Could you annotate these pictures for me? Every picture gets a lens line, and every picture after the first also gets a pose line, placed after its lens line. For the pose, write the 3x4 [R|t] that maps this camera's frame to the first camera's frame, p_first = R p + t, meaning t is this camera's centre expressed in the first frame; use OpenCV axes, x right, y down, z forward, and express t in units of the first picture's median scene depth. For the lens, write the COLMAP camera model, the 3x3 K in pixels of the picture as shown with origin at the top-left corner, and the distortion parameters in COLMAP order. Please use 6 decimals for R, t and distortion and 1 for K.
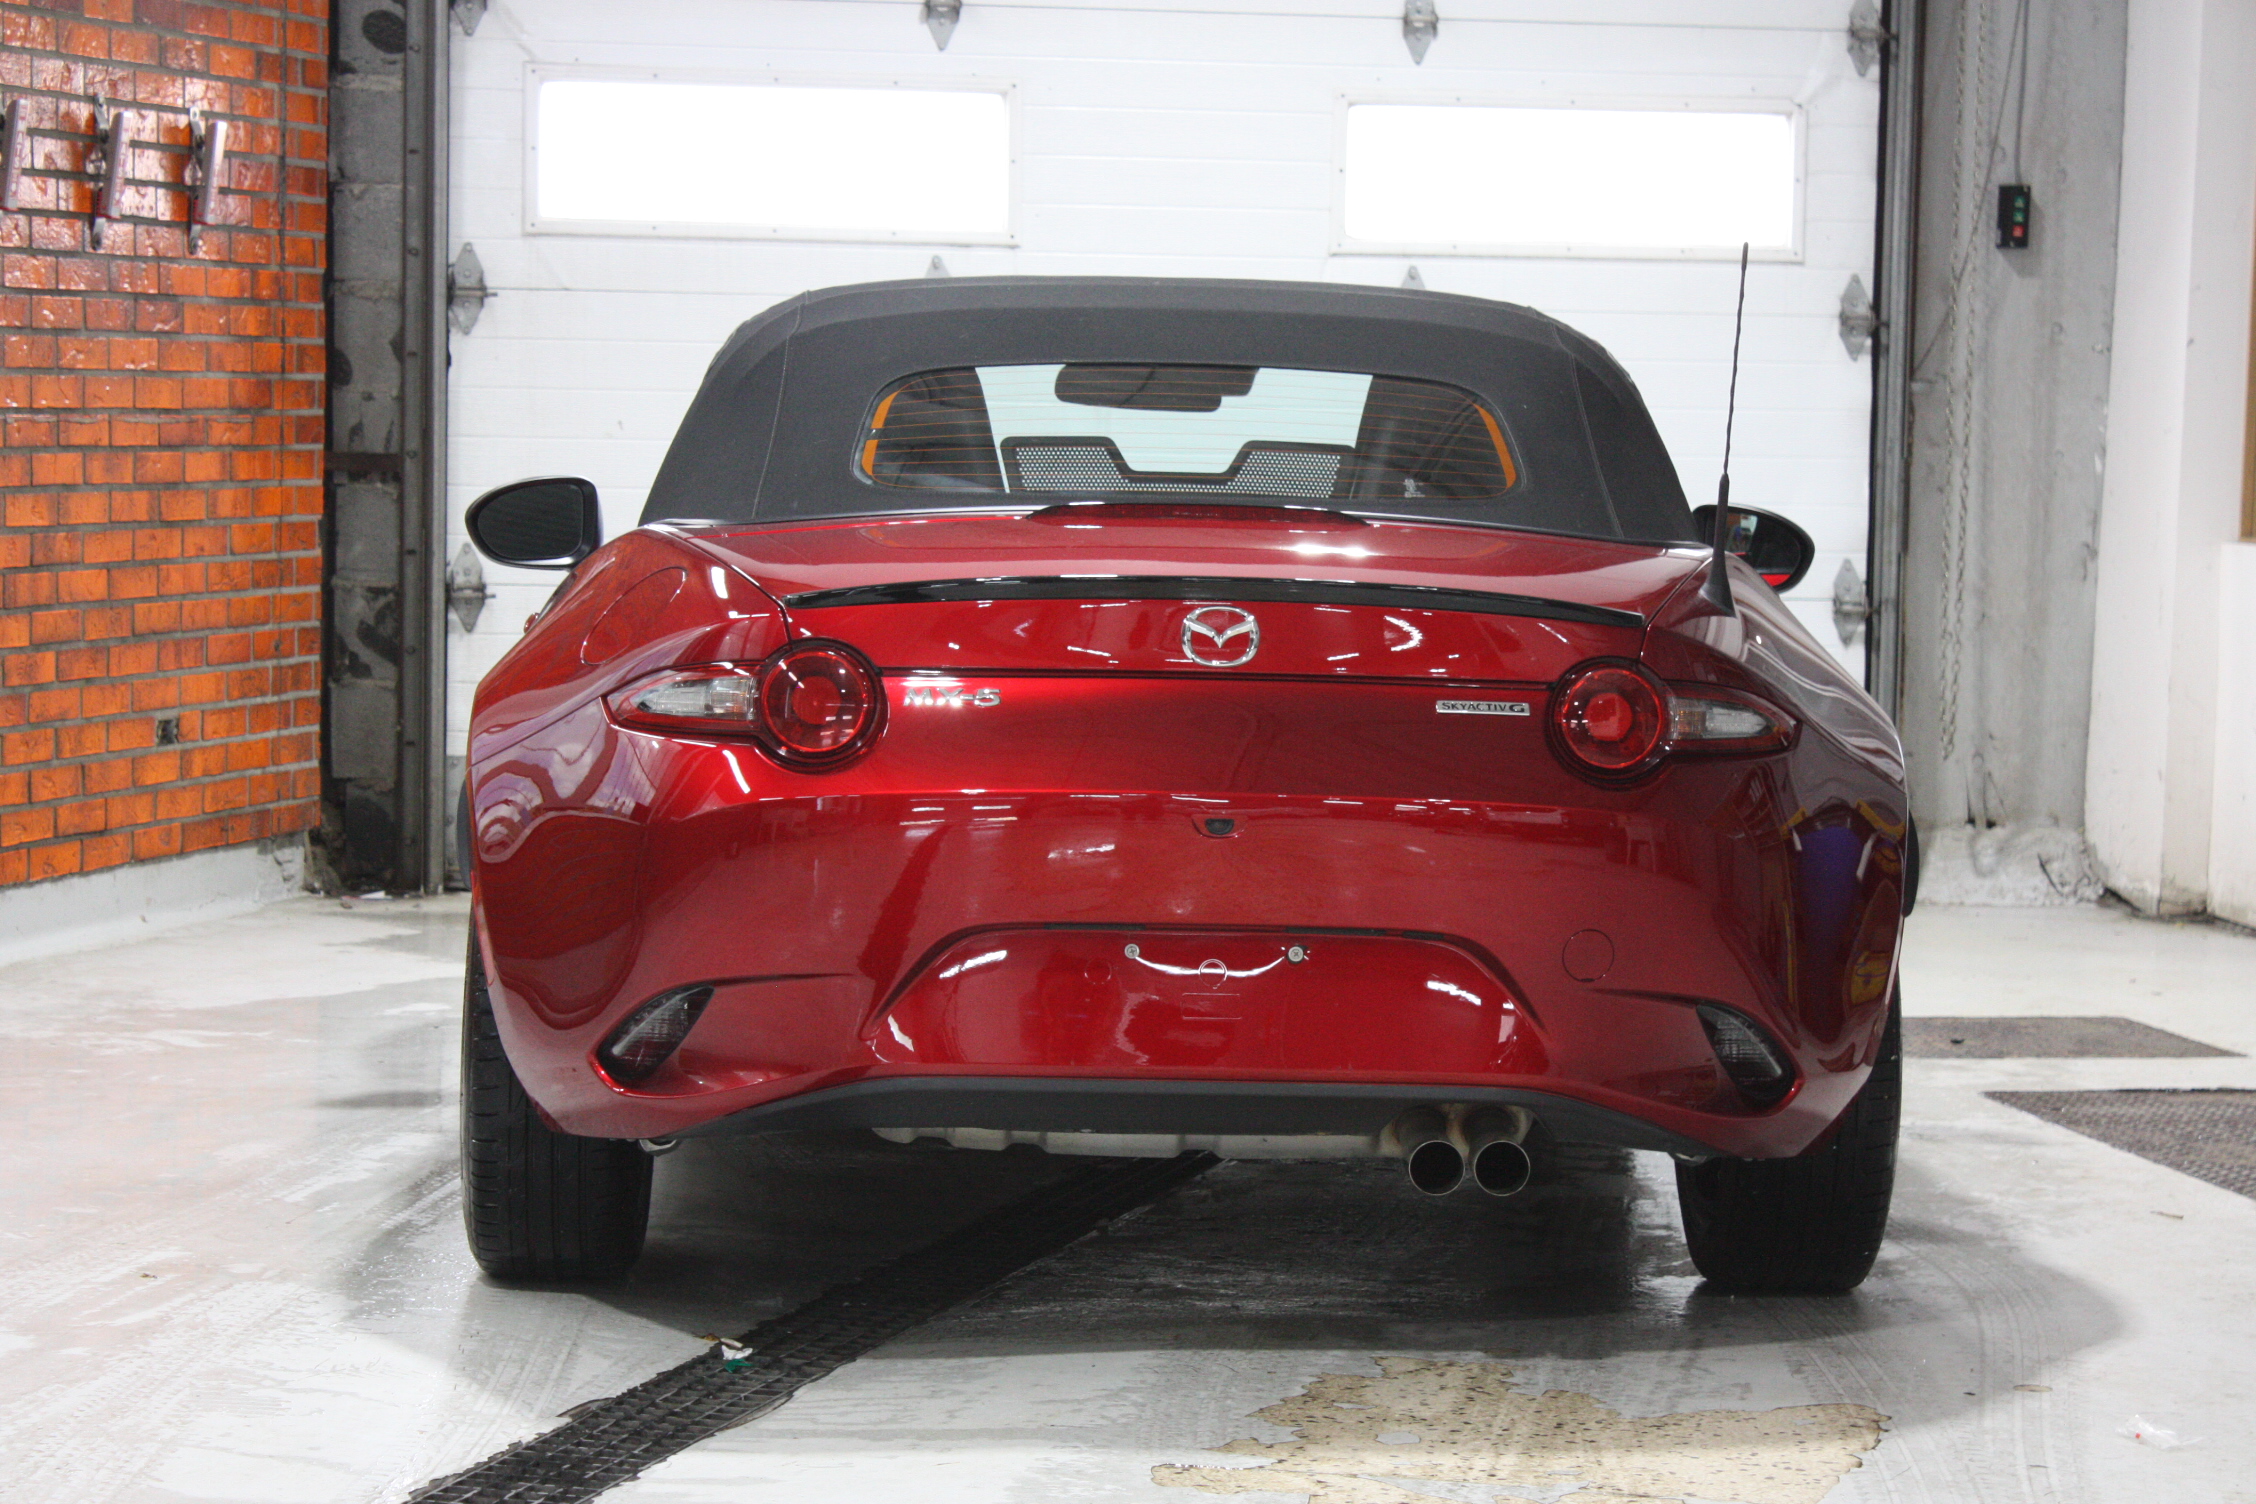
lens RADIAL K [[5726.6, 0, 1123.2], [0, 5726.6, 748.3], [0, 0, 1]] dist [0.121395, 0.000000]
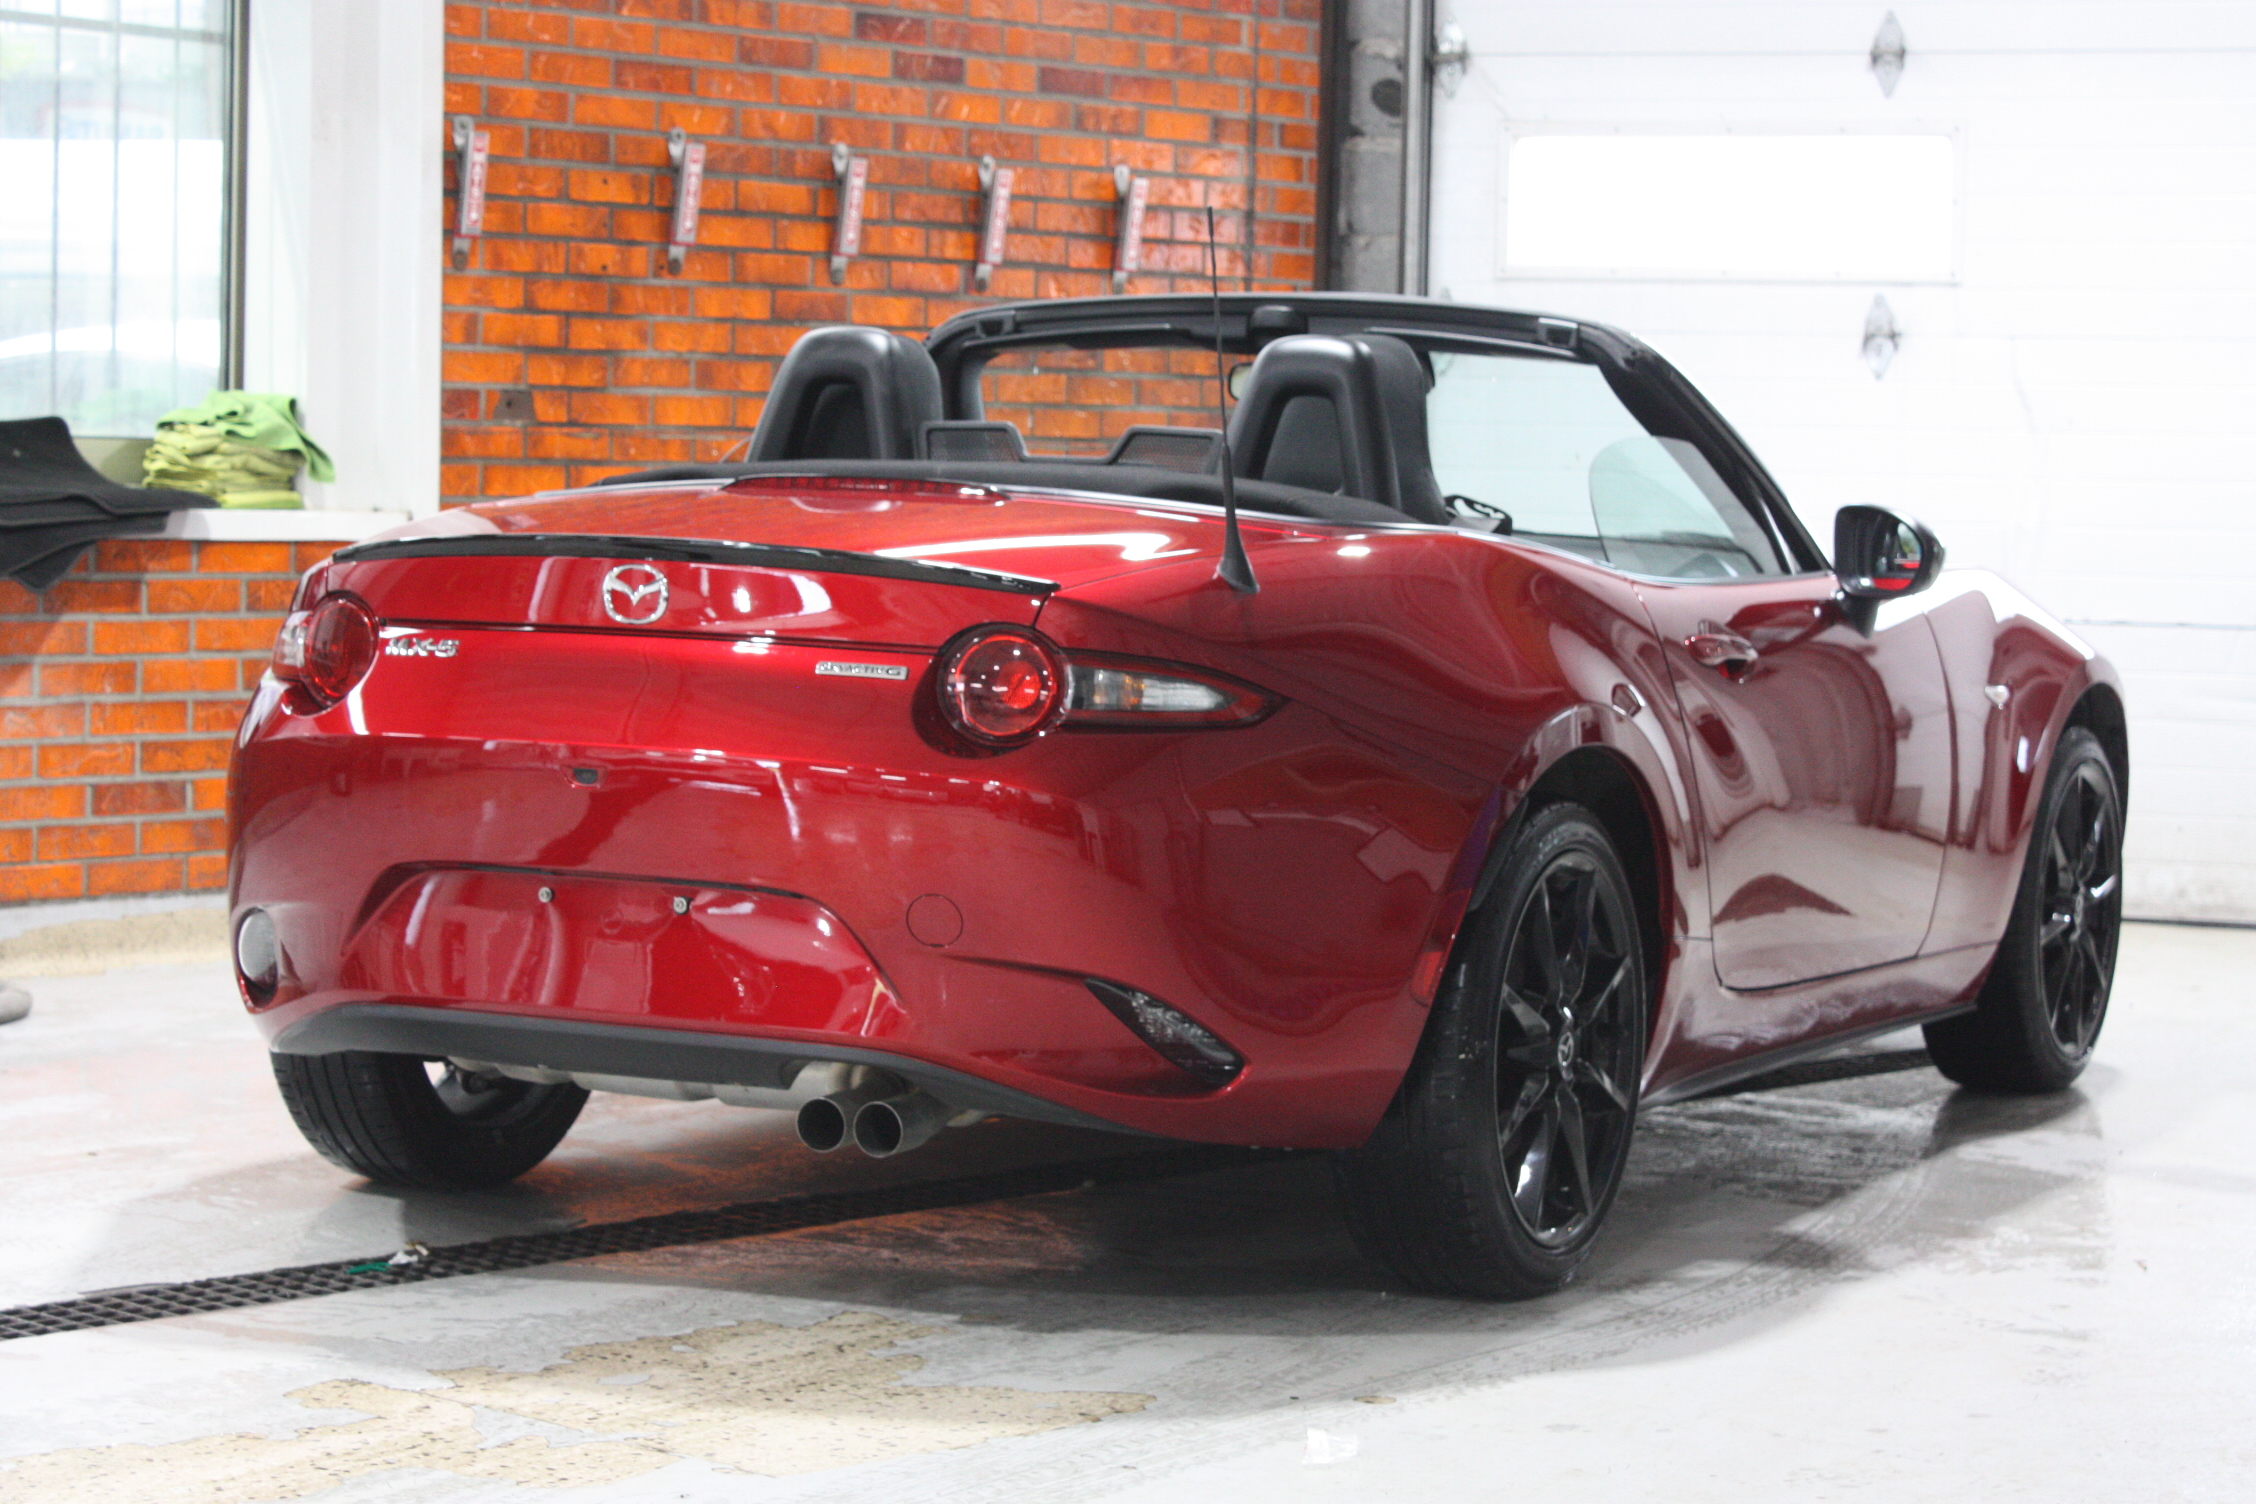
lens RADIAL K [[4990.6, 0, 1128.3], [0, 4990.6, 759.7], [0, 0, 1]] dist [0.066391, 0.000000]
pose [[0.870857, 0.032700, -0.490447, 0.300693], [-0.037810, 0.999285, -0.000511, 0.004120], [0.490079, 0.018989, 0.871471, 0.145995]]
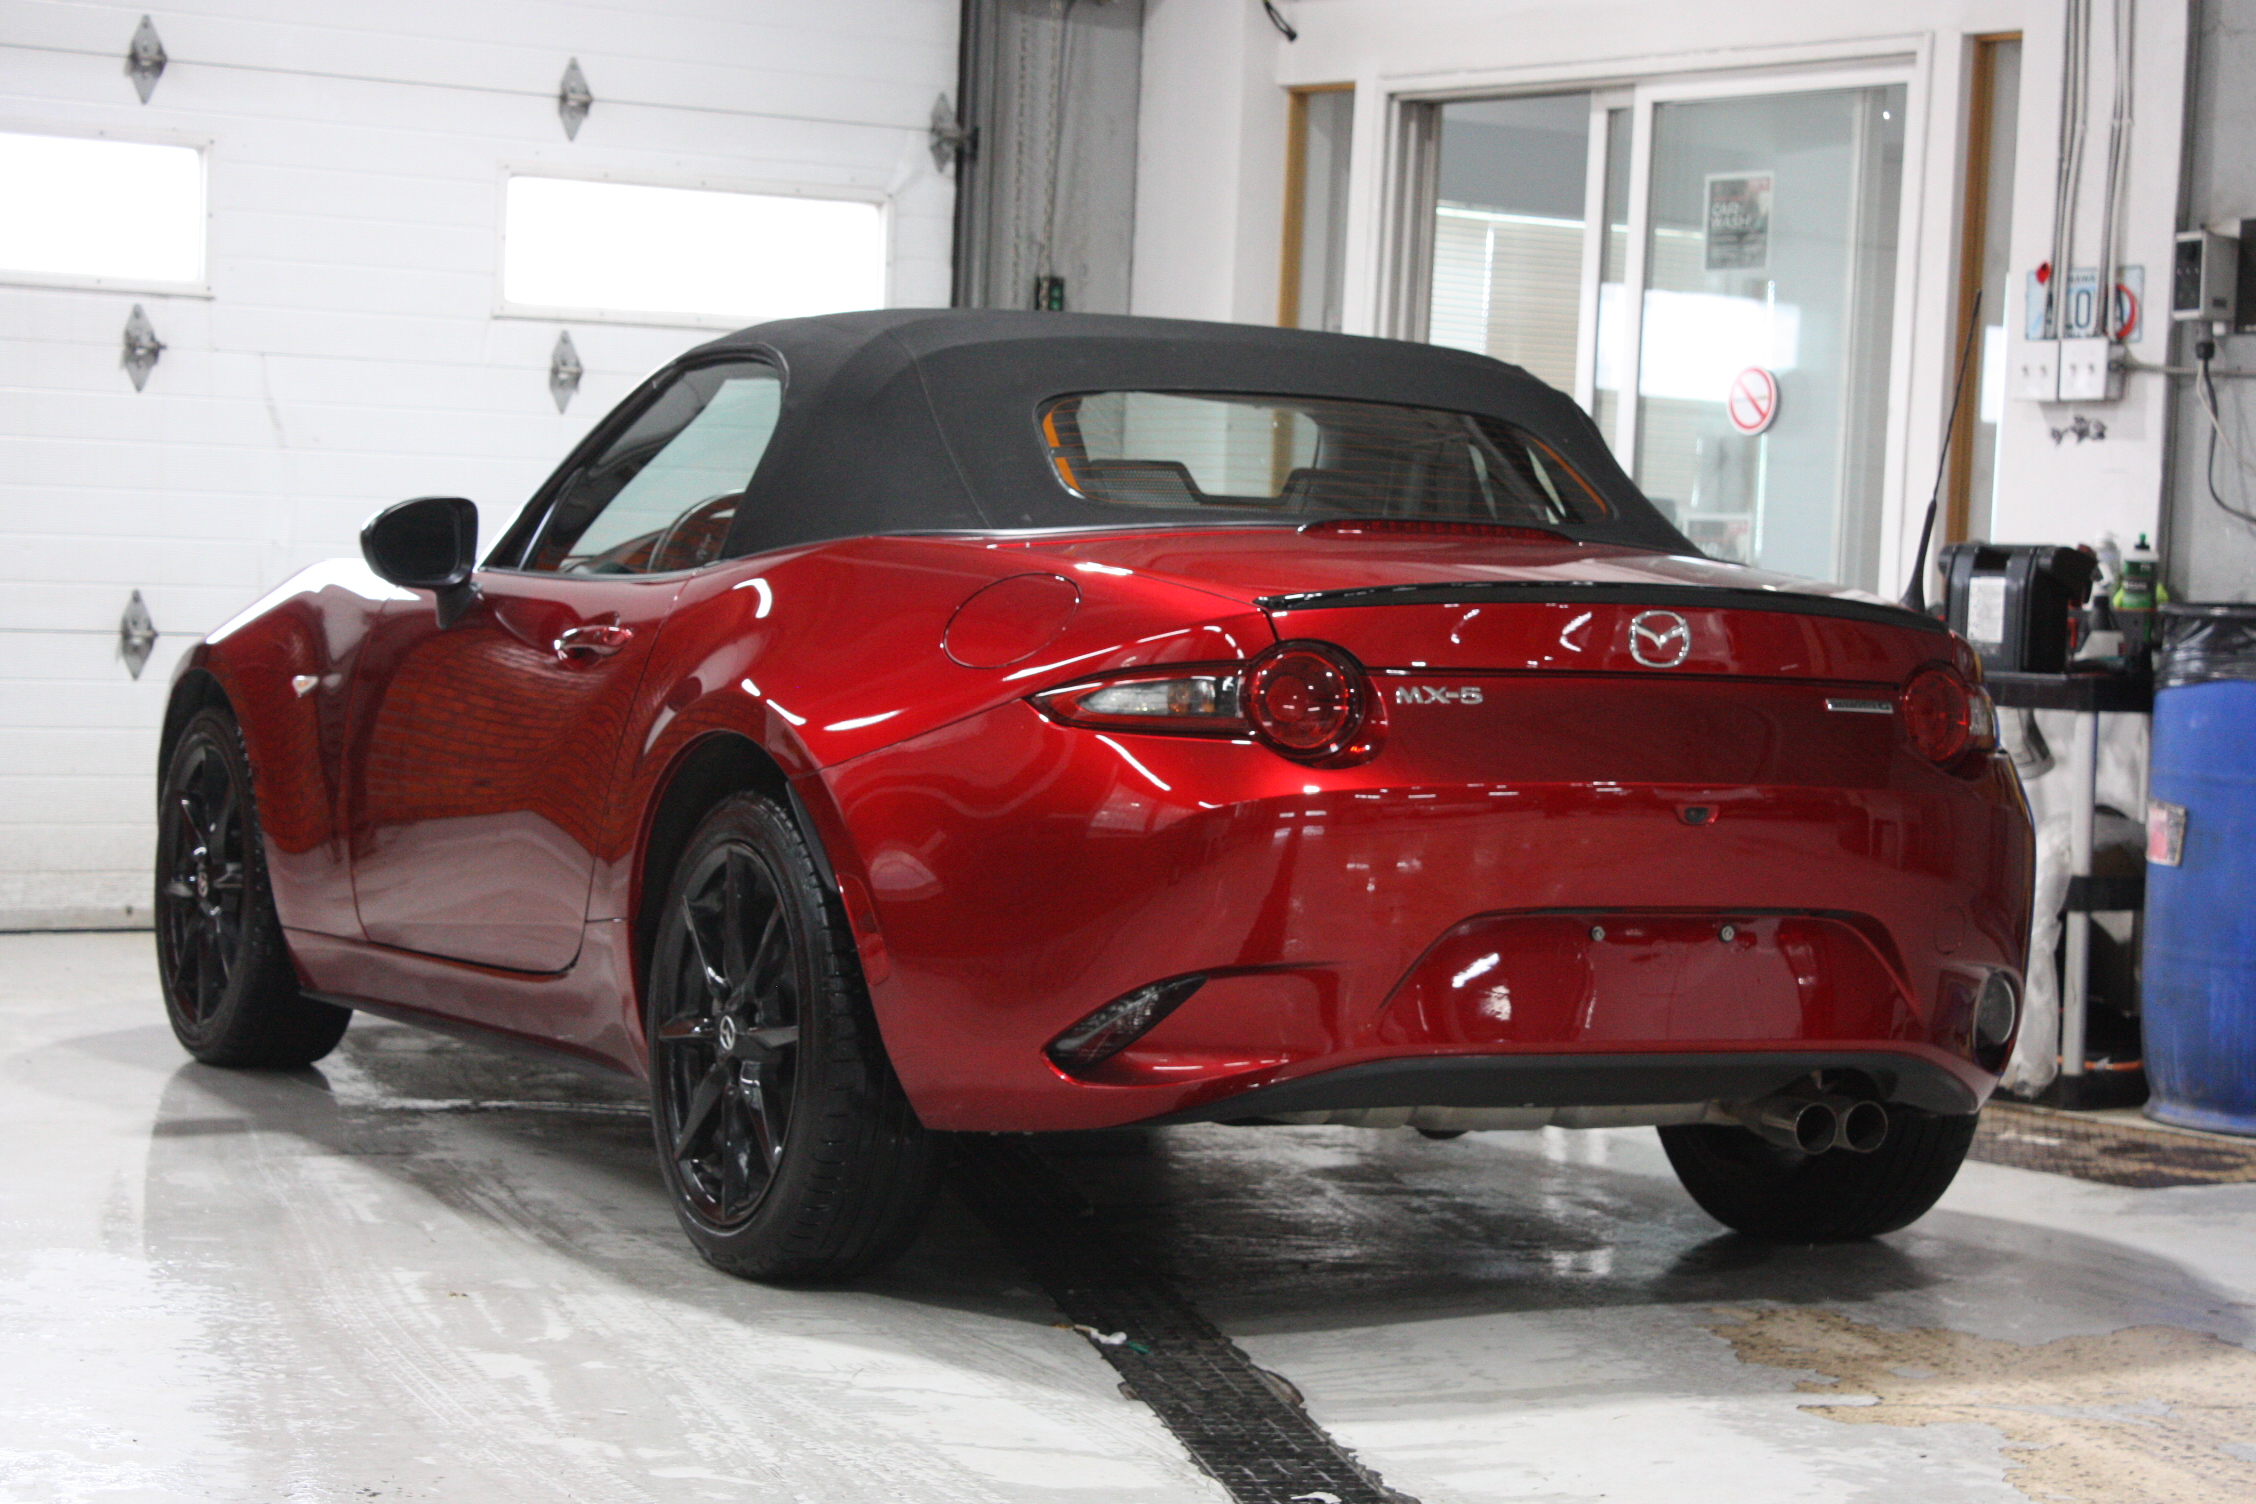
lens RADIAL K [[5191.4, 0, 1131.4], [0, 5191.4, 752.3], [0, 0, 1]] dist [0.104884, 0.000000]
pose [[0.903773, -0.004391, 0.427991, -0.274033], [0.010896, 0.999859, -0.012751, 0.007275], [-0.427874, 0.016187, 0.903693, 0.091506]]
